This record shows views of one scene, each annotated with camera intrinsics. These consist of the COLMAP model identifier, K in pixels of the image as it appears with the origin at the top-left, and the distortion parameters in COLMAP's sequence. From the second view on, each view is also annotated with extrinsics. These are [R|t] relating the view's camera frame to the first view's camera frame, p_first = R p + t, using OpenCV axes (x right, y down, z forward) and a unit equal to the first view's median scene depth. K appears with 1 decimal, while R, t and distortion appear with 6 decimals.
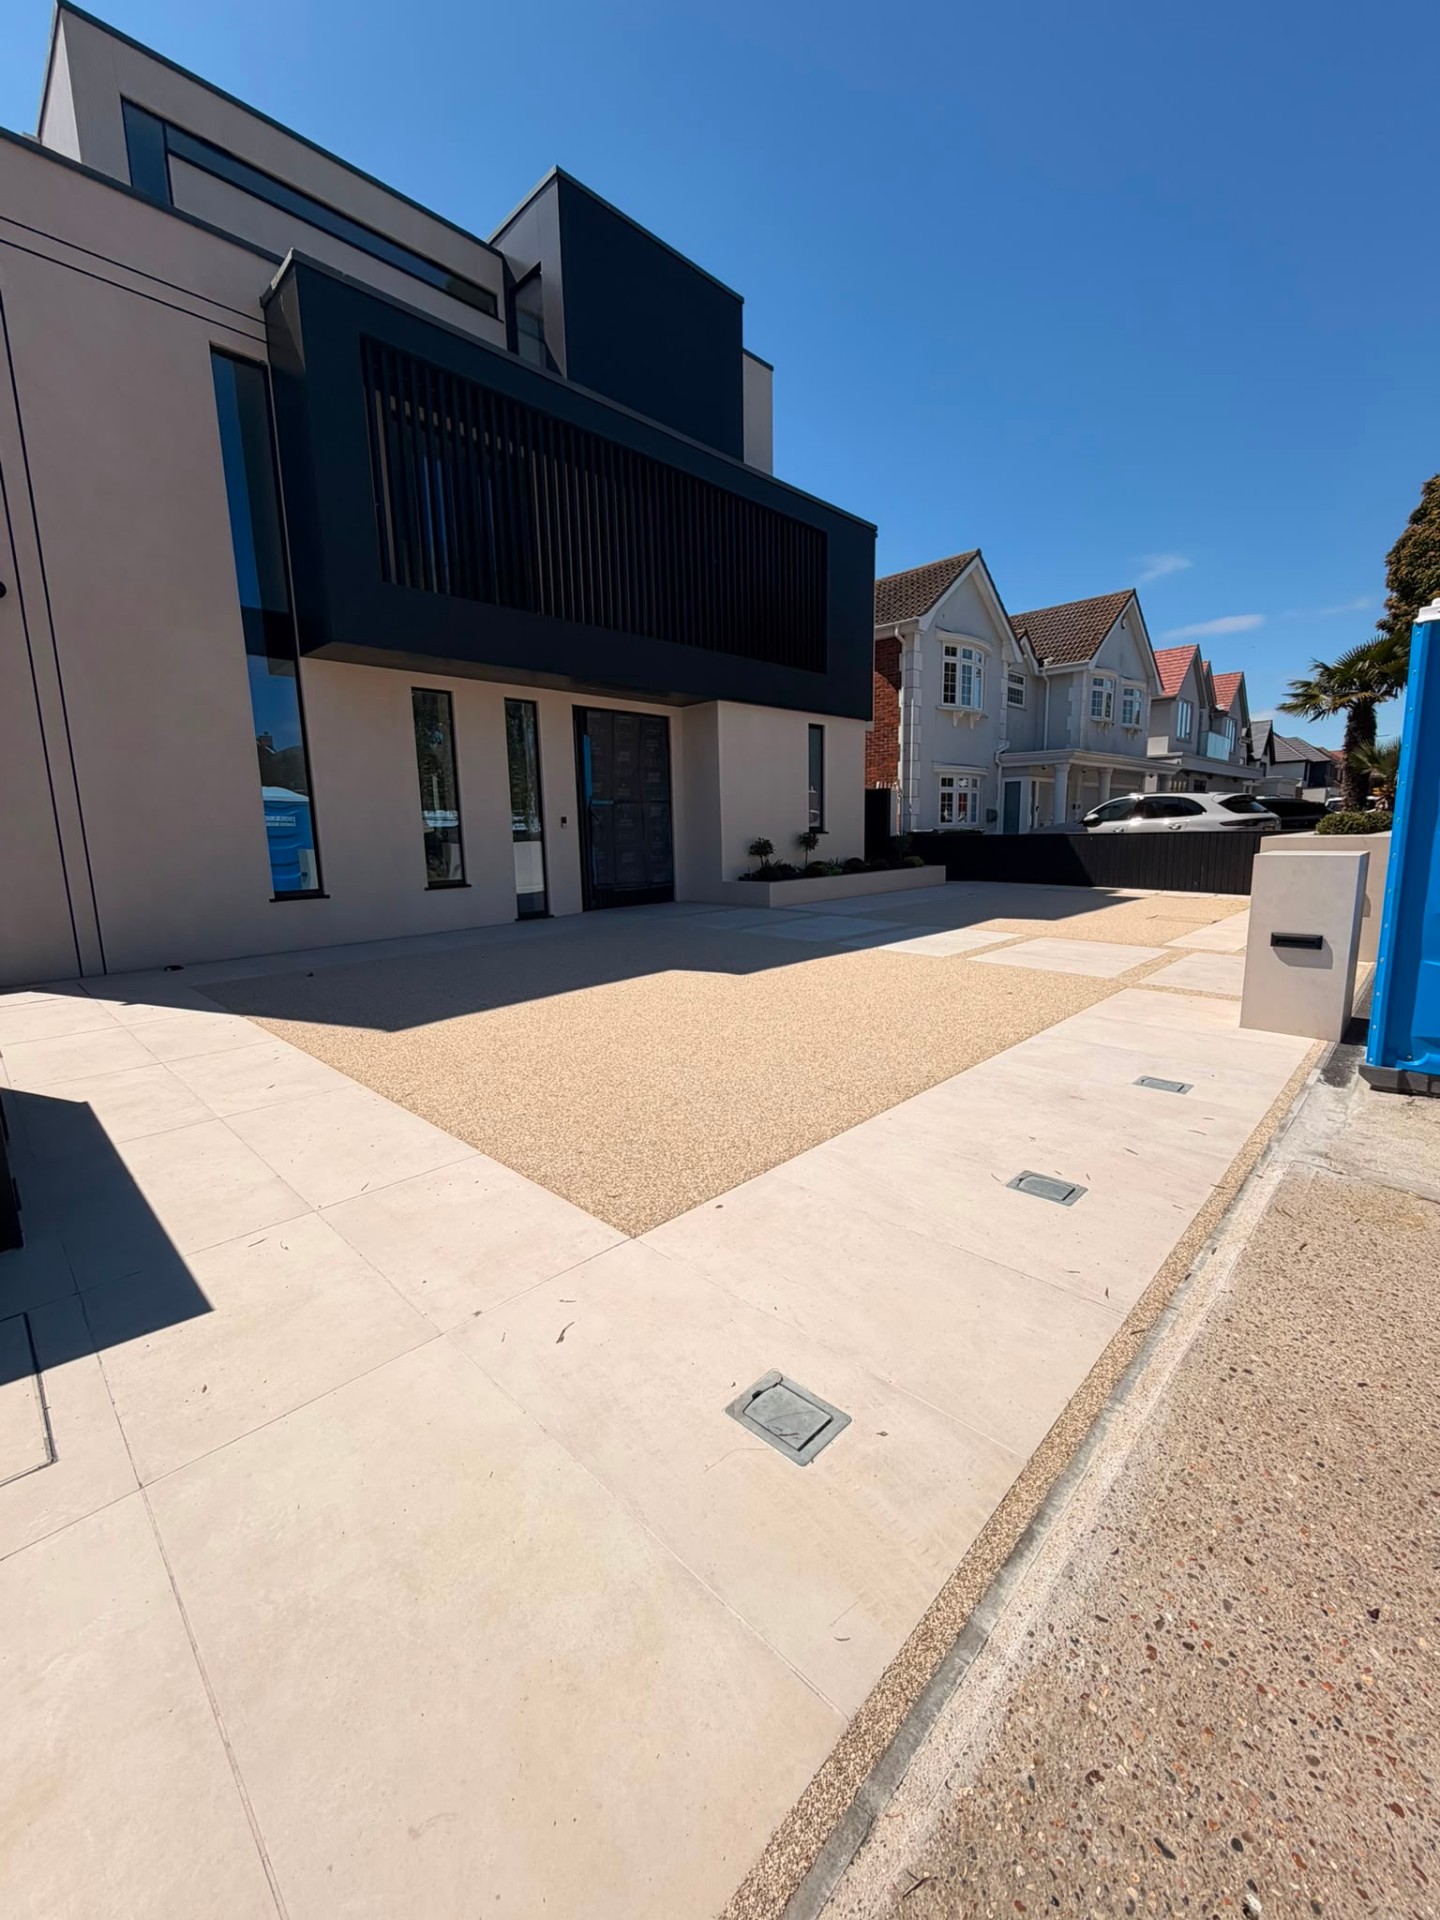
lens RADIAL K [[762.3, 0, 721.1], [0, 762.3, 956.1], [0, 0, 1]] dist [-0.000163, -0.000002]
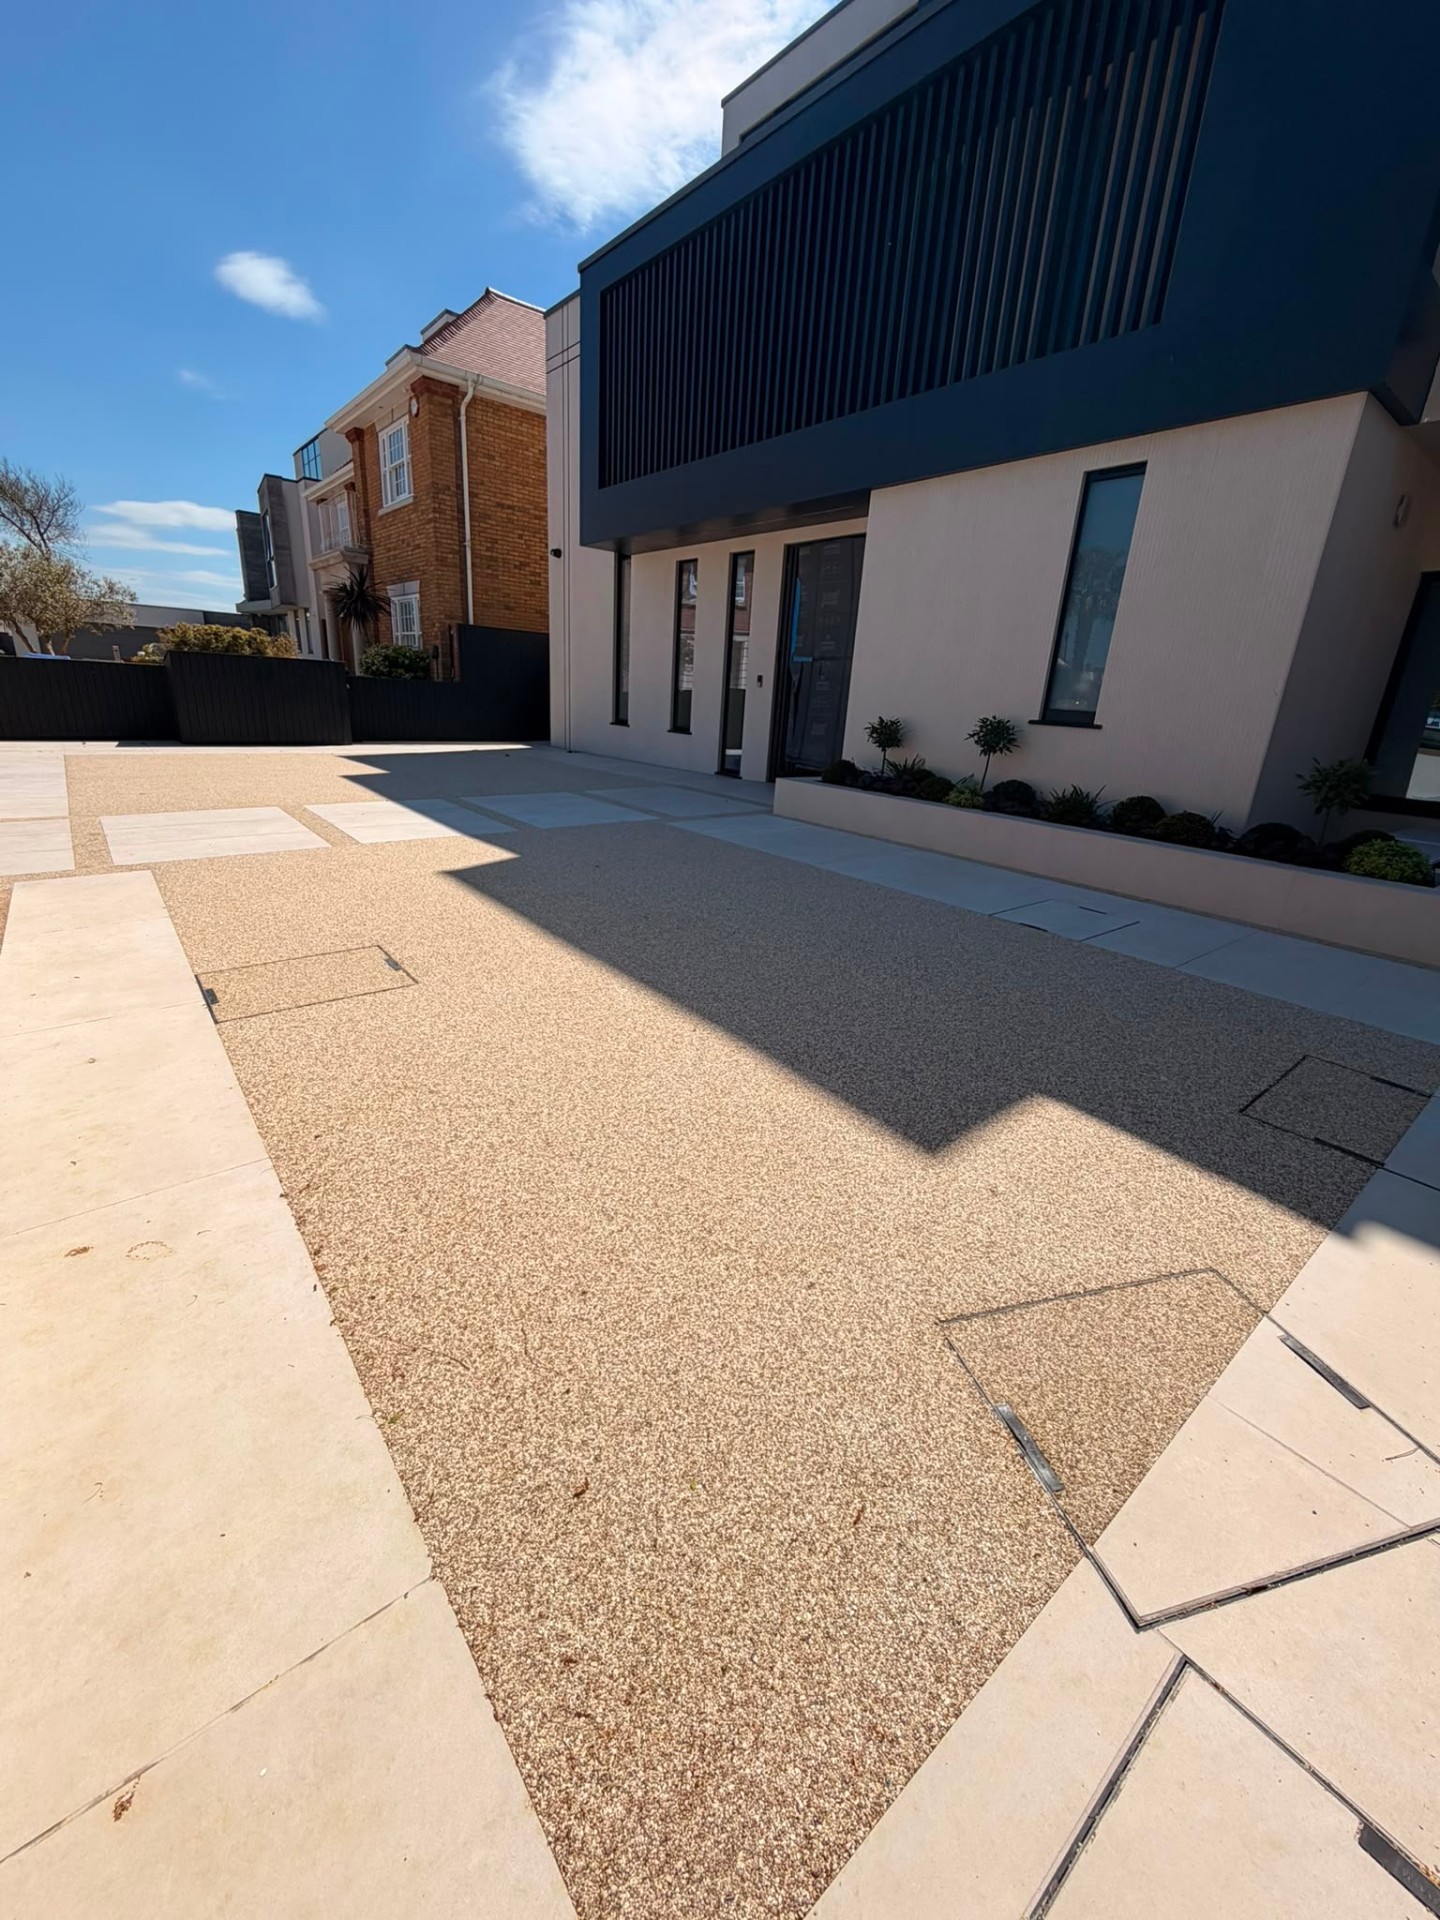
lens RADIAL K [[762.3, 0, 718.9], [0, 762.3, 955.3], [0, 0, 1]] dist [-0.000163, -0.000002]
pose [[-0.117372, 0.340919, -0.932737, 0.779439], [-0.219677, 0.907048, 0.359173, -0.189147], [0.968486, 0.247058, -0.031570, 1.030846]]
